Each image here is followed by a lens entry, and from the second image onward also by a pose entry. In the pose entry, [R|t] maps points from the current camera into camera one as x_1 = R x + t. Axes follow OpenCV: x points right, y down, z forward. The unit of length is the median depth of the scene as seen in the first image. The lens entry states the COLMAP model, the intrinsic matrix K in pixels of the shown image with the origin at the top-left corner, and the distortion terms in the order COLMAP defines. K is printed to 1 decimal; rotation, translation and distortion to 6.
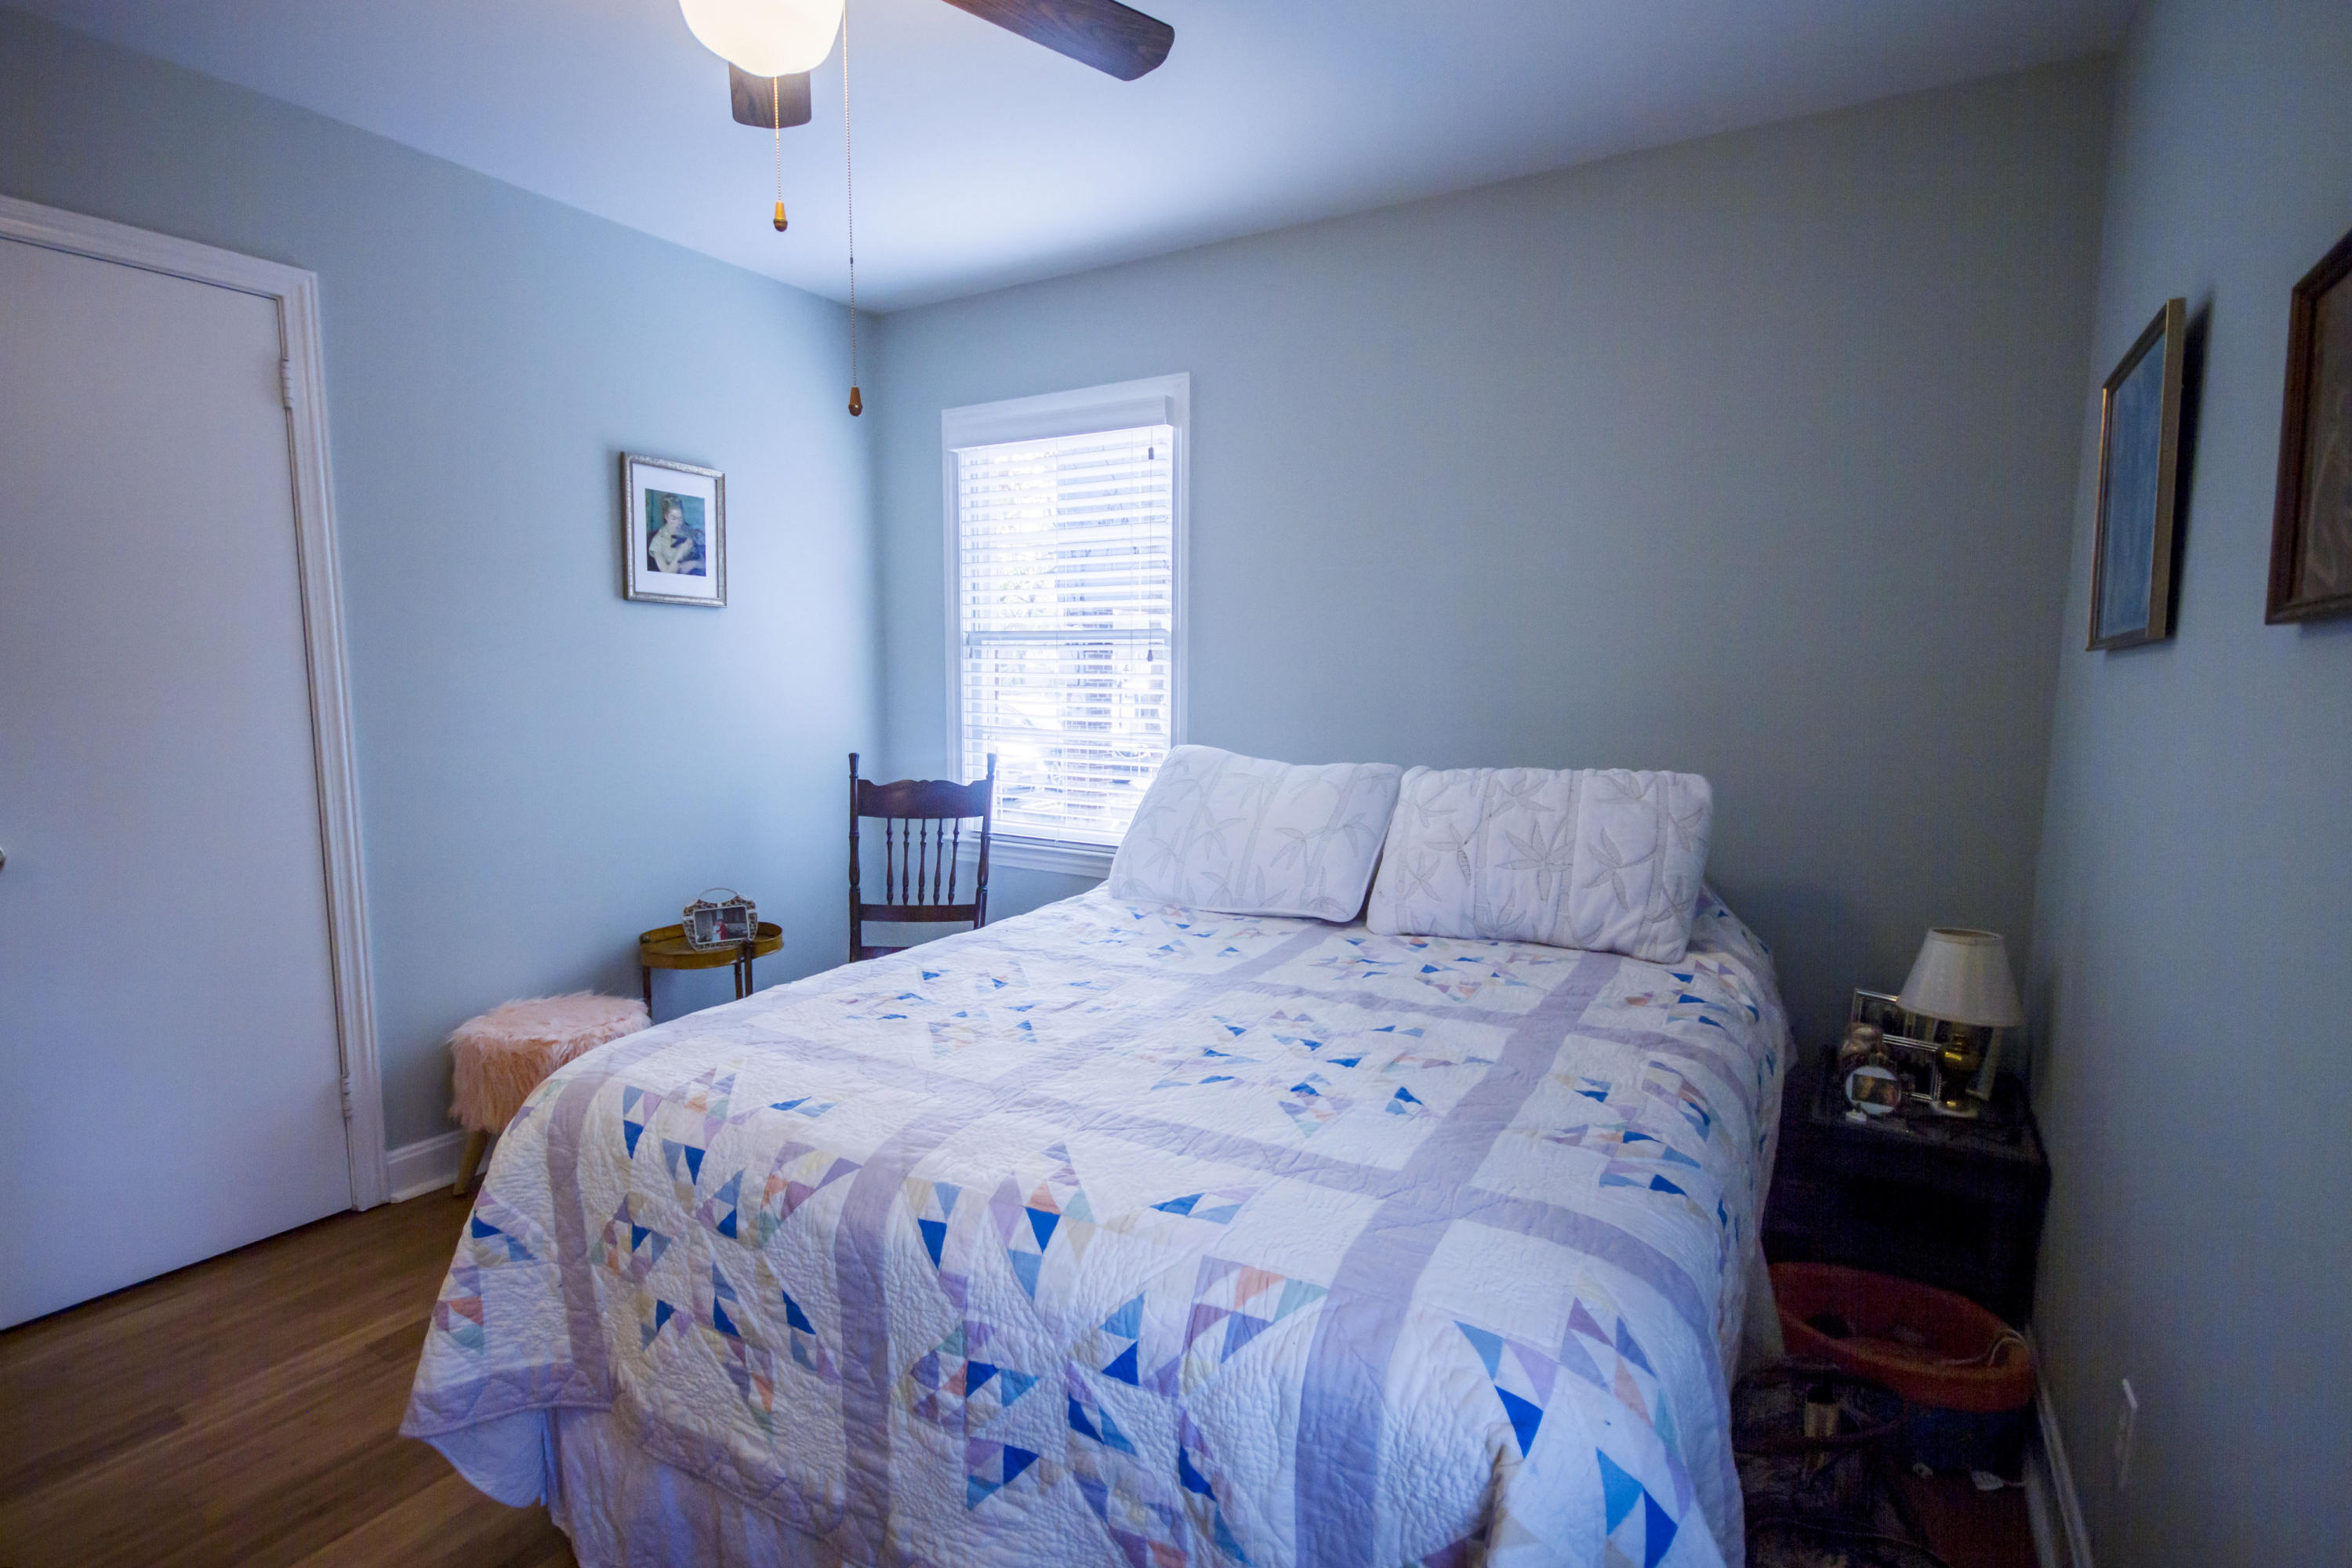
lens RADIAL K [[1121.4, 0, 1167.5], [0, 1121.4, 809.8], [0, 0, 1]] dist [-0.001370, 0.000152]
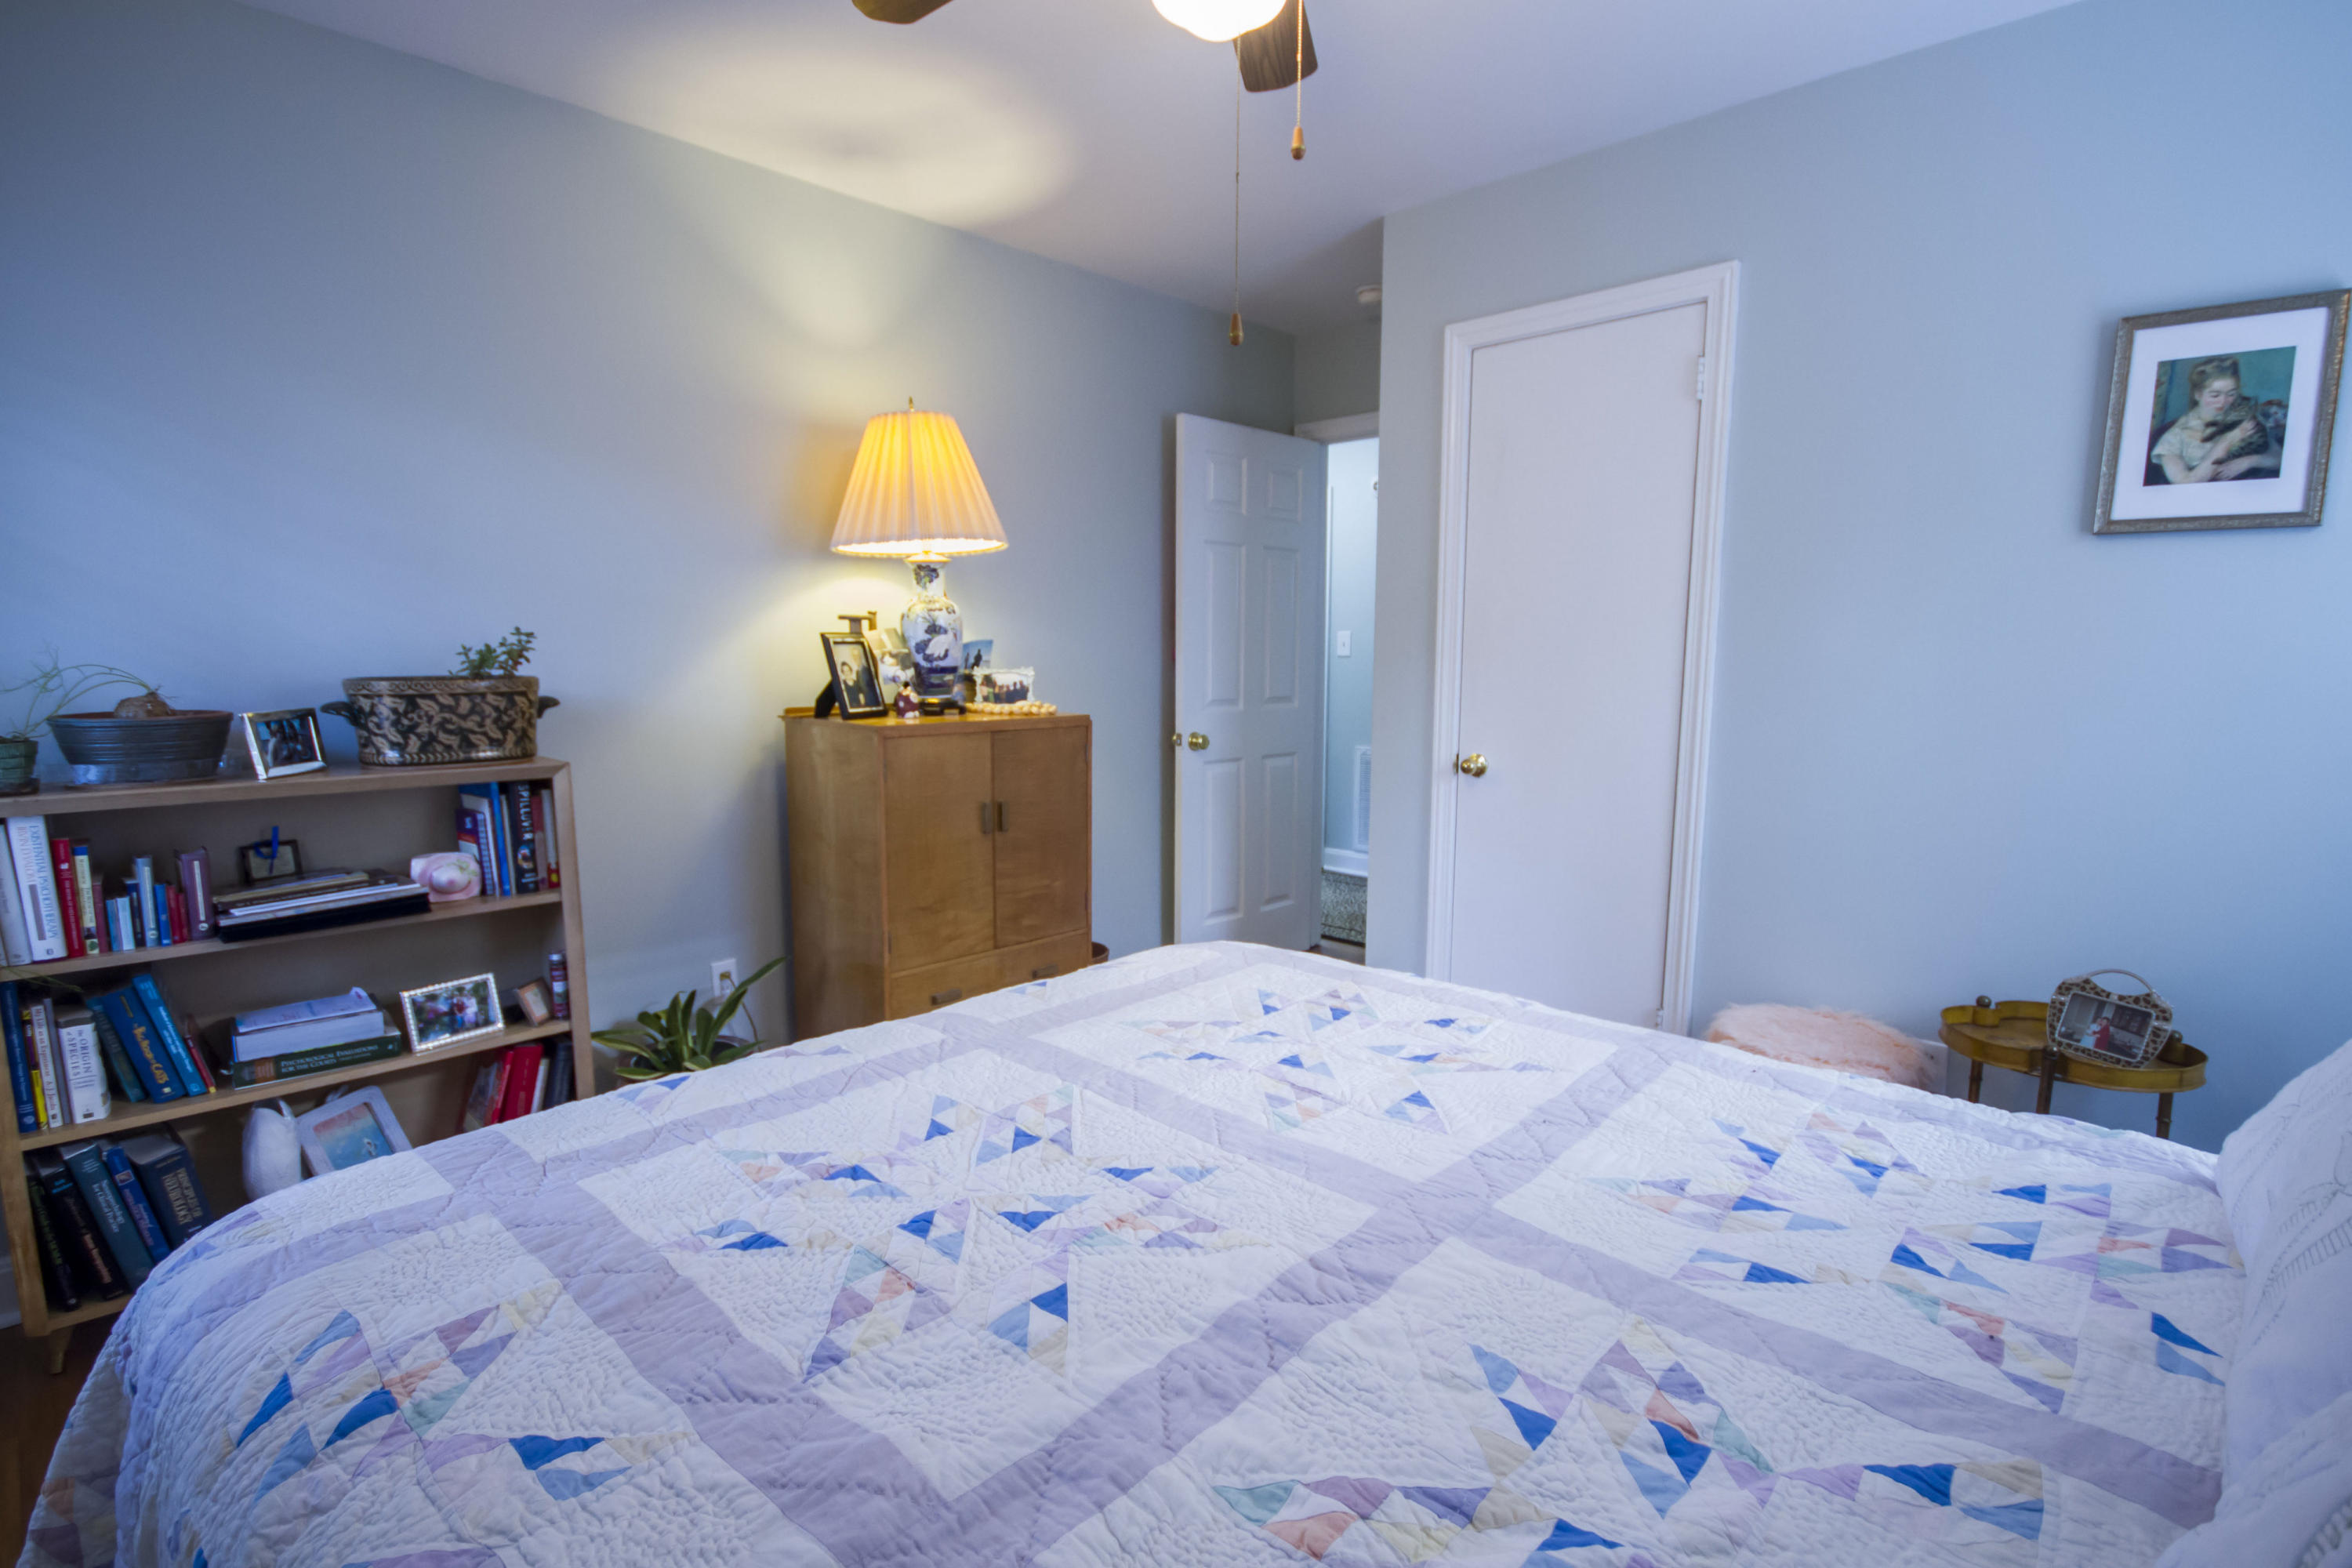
lens RADIAL K [[1121.4, 0, 1167.5], [0, 1121.4, 809.8], [0, 0, 1]] dist [-0.001370, 0.000152]
pose [[-0.225773, 0.126774, -0.965896, 0.690588], [-0.123075, 0.979840, 0.157372, -0.113896], [0.966374, 0.154408, -0.205619, 1.210563]]
